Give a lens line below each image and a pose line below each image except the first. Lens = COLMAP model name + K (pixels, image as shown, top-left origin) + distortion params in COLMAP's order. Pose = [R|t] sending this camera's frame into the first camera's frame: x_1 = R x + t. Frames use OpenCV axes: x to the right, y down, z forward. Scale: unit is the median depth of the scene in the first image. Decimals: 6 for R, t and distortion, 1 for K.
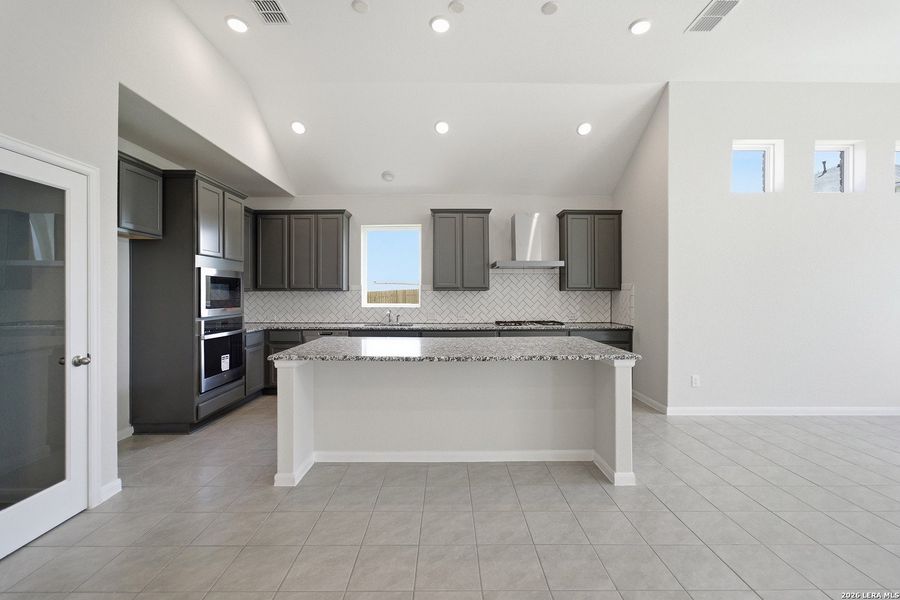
lens RADIAL K [[381.0, 0, 453.3], [0, 381.0, 295.6], [0, 0, 1]] dist [-0.012317, 0.006425]
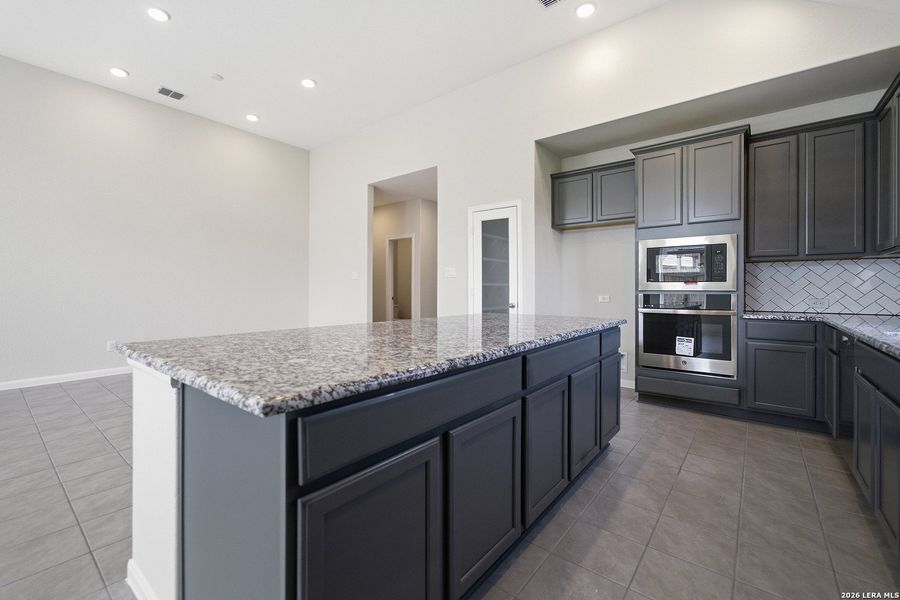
lens RADIAL K [[381.0, 0, 447.0], [0, 381.0, 287.7], [0, 0, 1]] dist [-0.012317, 0.006425]
pose [[-0.640422, -0.003717, -0.768015, 0.351753], [-0.009745, 0.999947, 0.003286, 0.042021], [0.767962, 0.009589, -0.640424, 0.983564]]
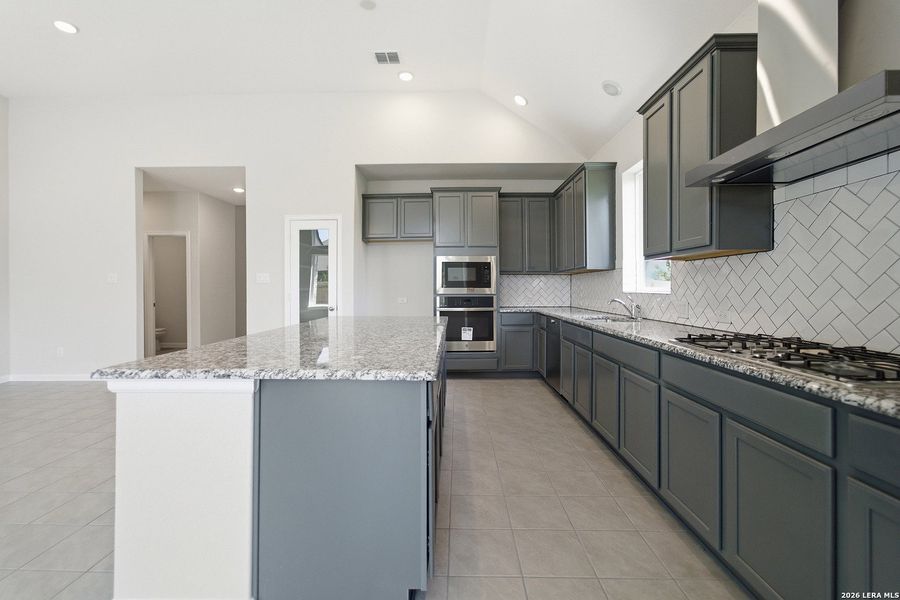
lens RADIAL K [[381.0, 0, 448.8], [0, 381.0, 290.3], [0, 0, 1]] dist [-0.012317, 0.006425]
pose [[-0.036880, 0.003070, -0.999315, 0.552630], [-0.003946, 0.999987, 0.003217, 0.030741], [0.999312, 0.004062, -0.036868, 0.853593]]
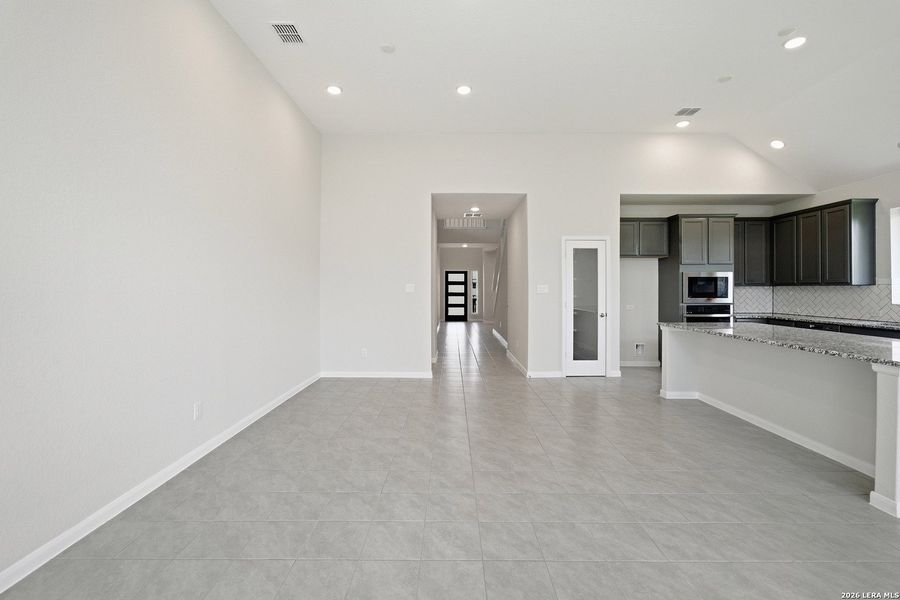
lens RADIAL K [[381.0, 0, 449.9], [0, 381.0, 288.6], [0, 0, 1]] dist [-0.012317, 0.006425]
pose [[-0.016813, -0.000076, -0.999859, 0.766093], [-0.004945, 0.999988, 0.000007, 0.001059], [0.999846, 0.004944, -0.016813, 0.018422]]
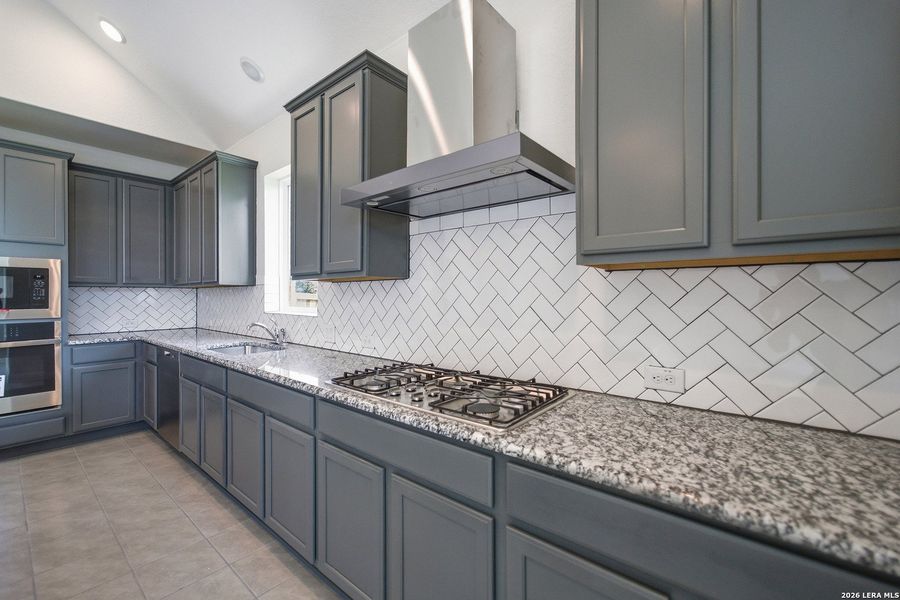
lens RADIAL K [[381.0, 0, 448.2], [0, 381.0, 295.8], [0, 0, 1]] dist [-0.012317, 0.006425]
pose [[0.755291, -0.001208, -0.655389, 0.446387], [-0.002983, 0.999982, -0.005280, 0.006970], [0.655383, 0.005943, 0.755273, 0.887338]]
